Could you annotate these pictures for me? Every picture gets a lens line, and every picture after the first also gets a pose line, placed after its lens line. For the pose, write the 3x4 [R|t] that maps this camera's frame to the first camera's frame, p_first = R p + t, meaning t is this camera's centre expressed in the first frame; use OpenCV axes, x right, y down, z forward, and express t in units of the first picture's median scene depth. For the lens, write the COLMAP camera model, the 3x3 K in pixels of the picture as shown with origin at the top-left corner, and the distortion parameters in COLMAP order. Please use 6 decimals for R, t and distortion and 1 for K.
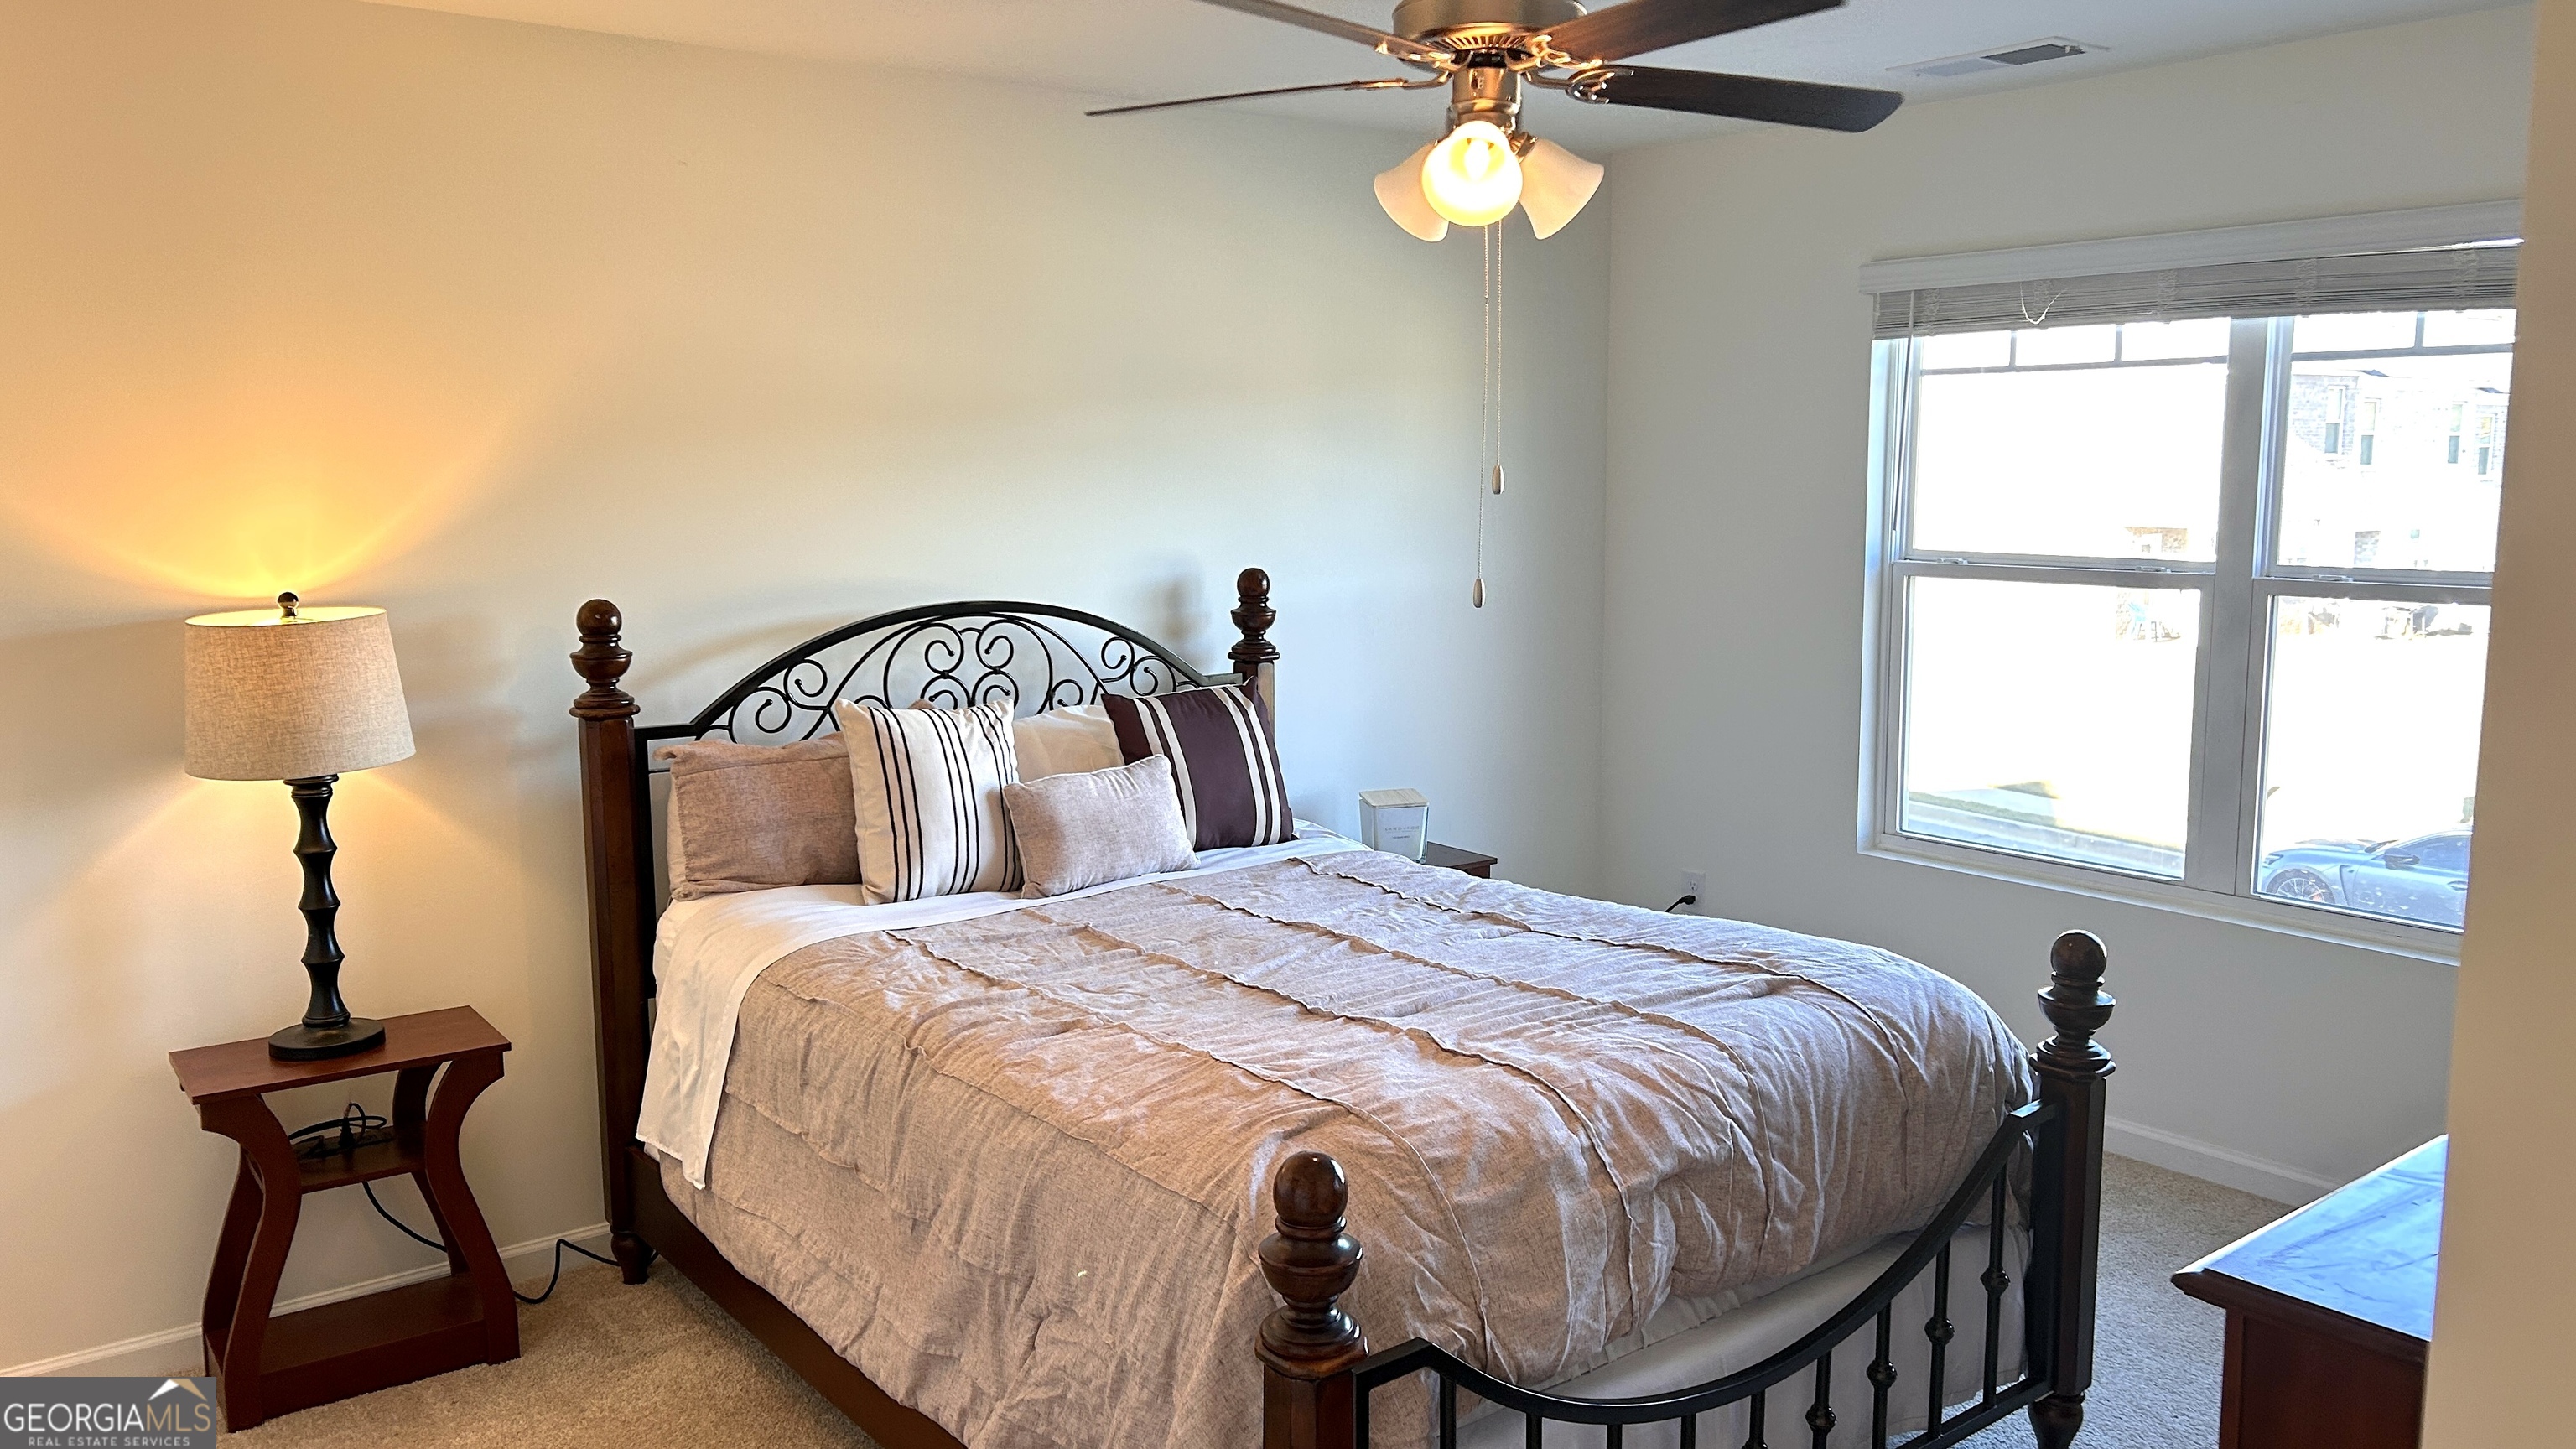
lens RADIAL K [[1915.5, 0, 1288.0], [0, 1915.5, 724.5], [0, 0, 1]] dist [0.069730, -0.251846]
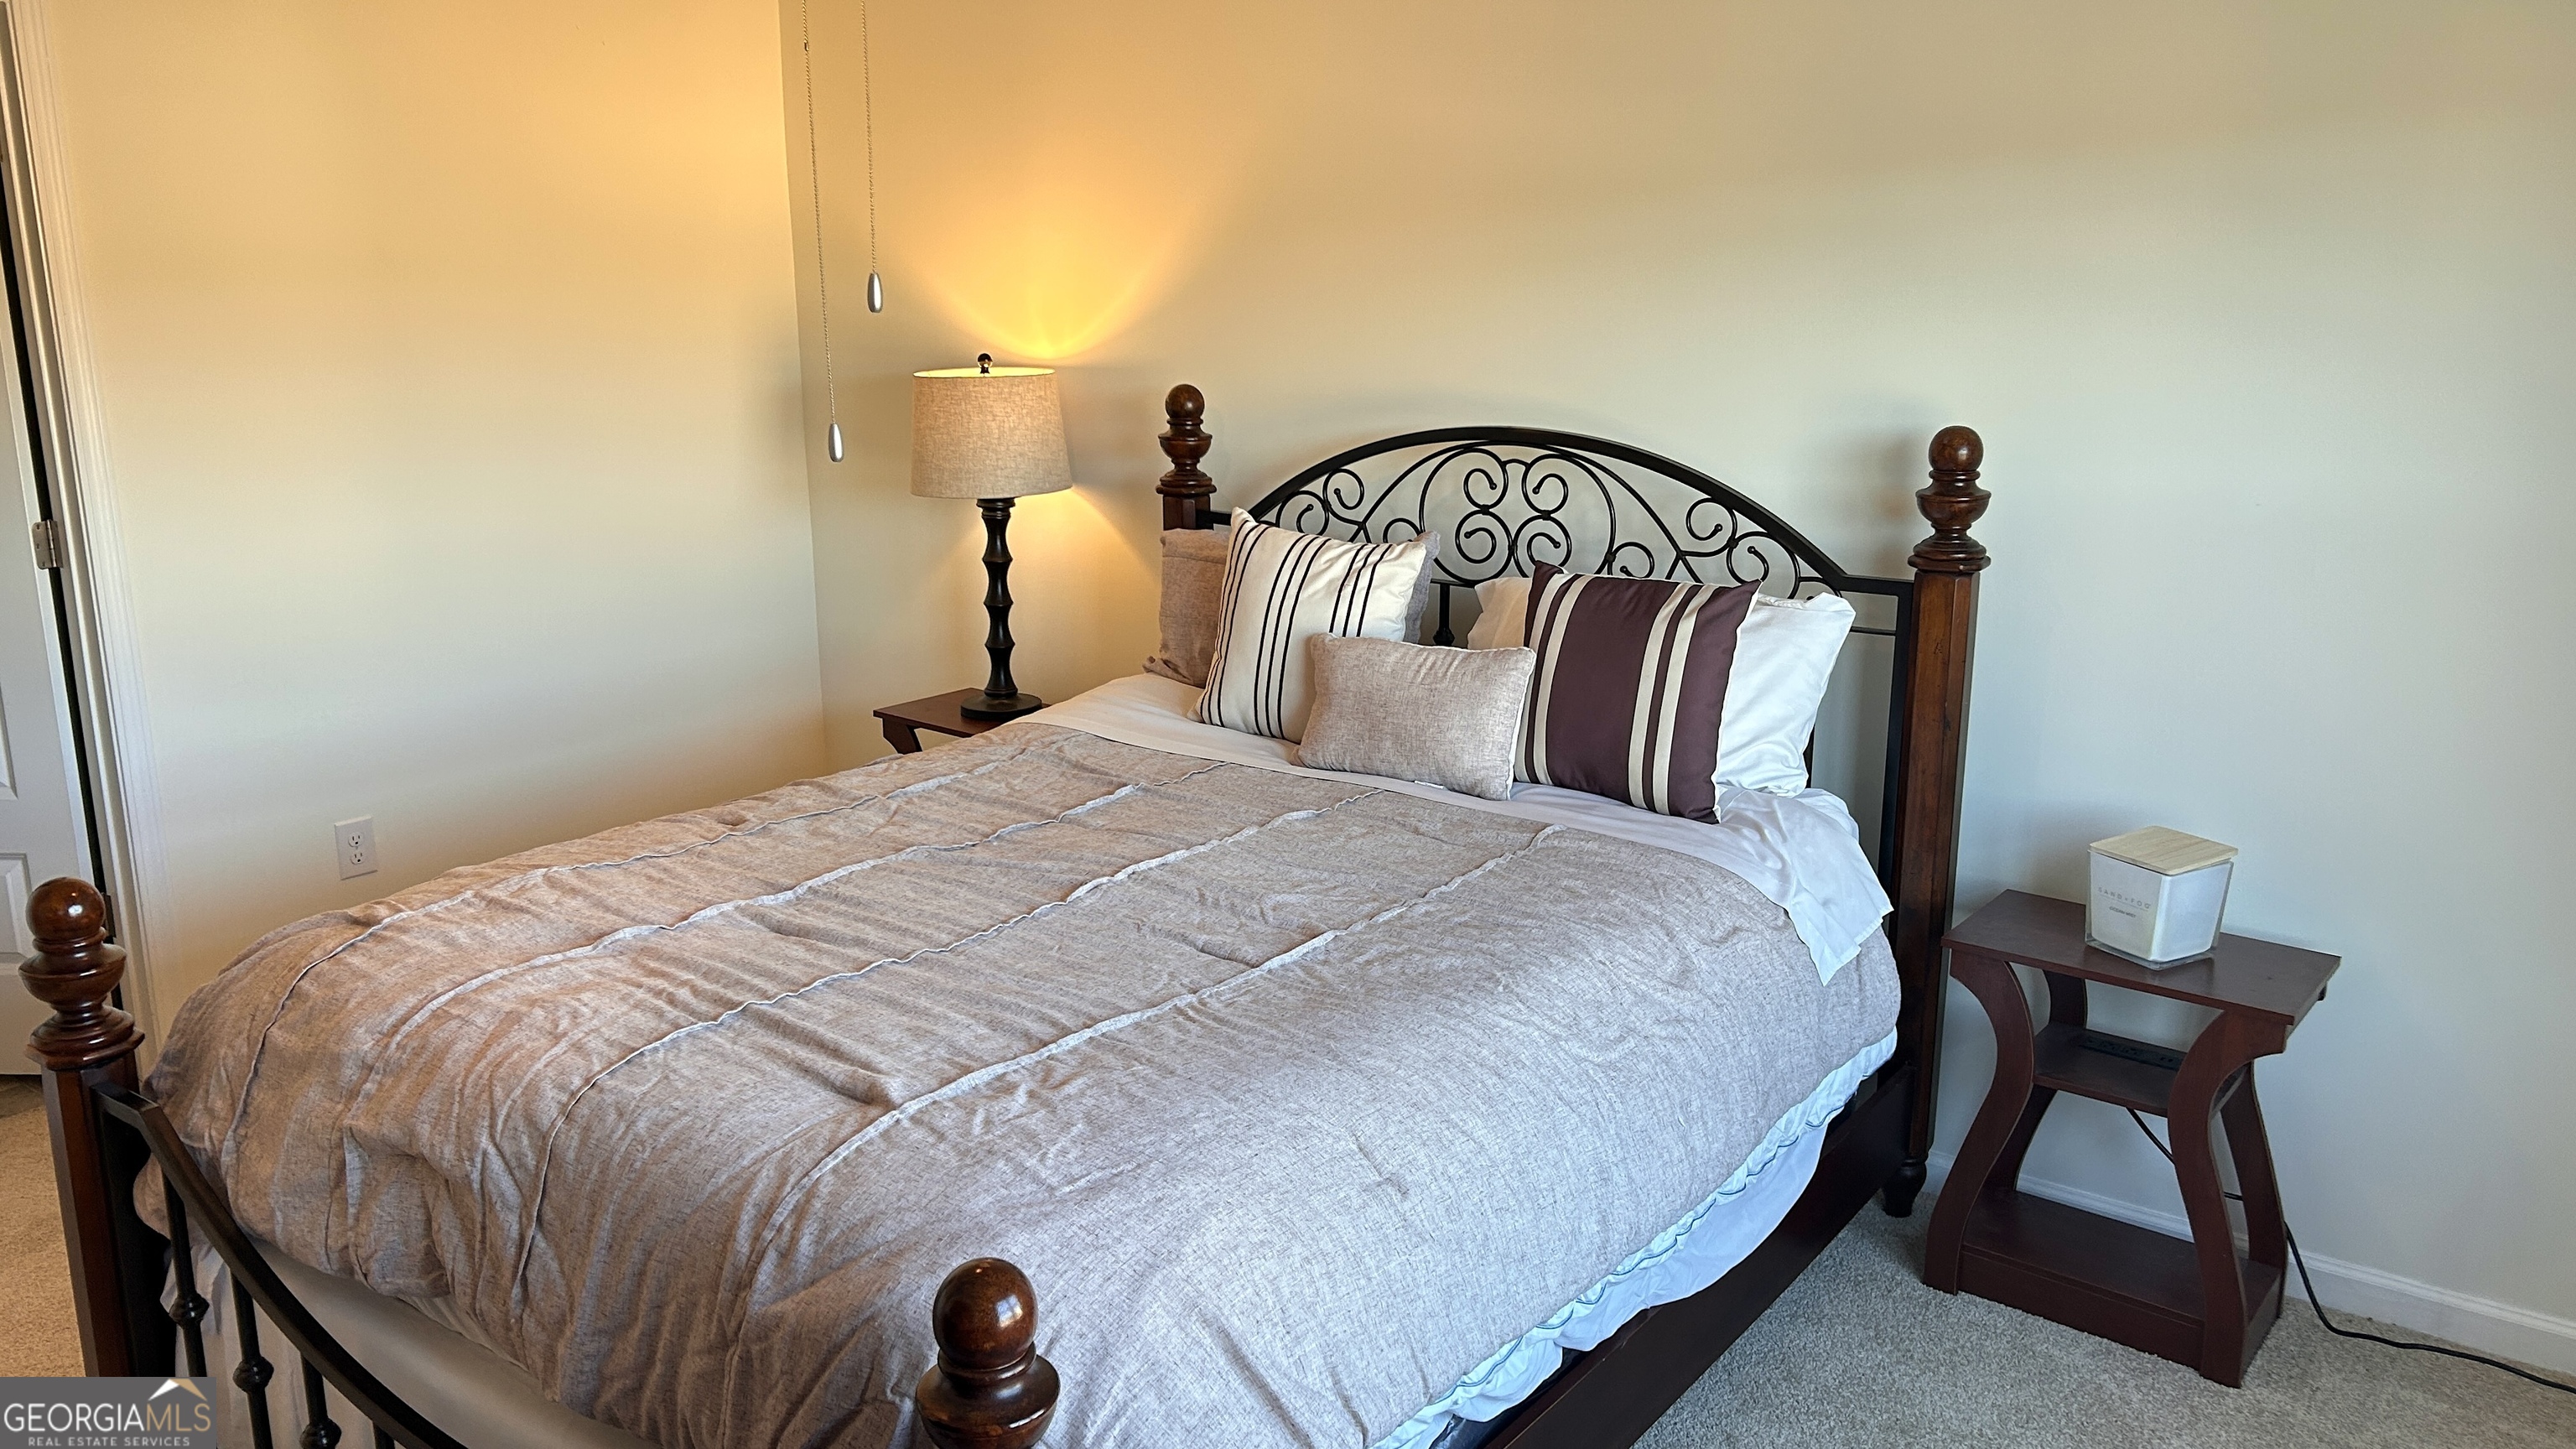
lens RADIAL K [[1915.5, 0, 1288.0], [0, 1915.5, 724.5], [0, 0, 1]] dist [0.069730, -0.251846]
pose [[0.286407, 0.241487, -0.927176, 0.615840], [-0.137273, 0.968074, 0.209734, -0.100857], [0.948223, 0.067207, 0.310413, 0.654278]]
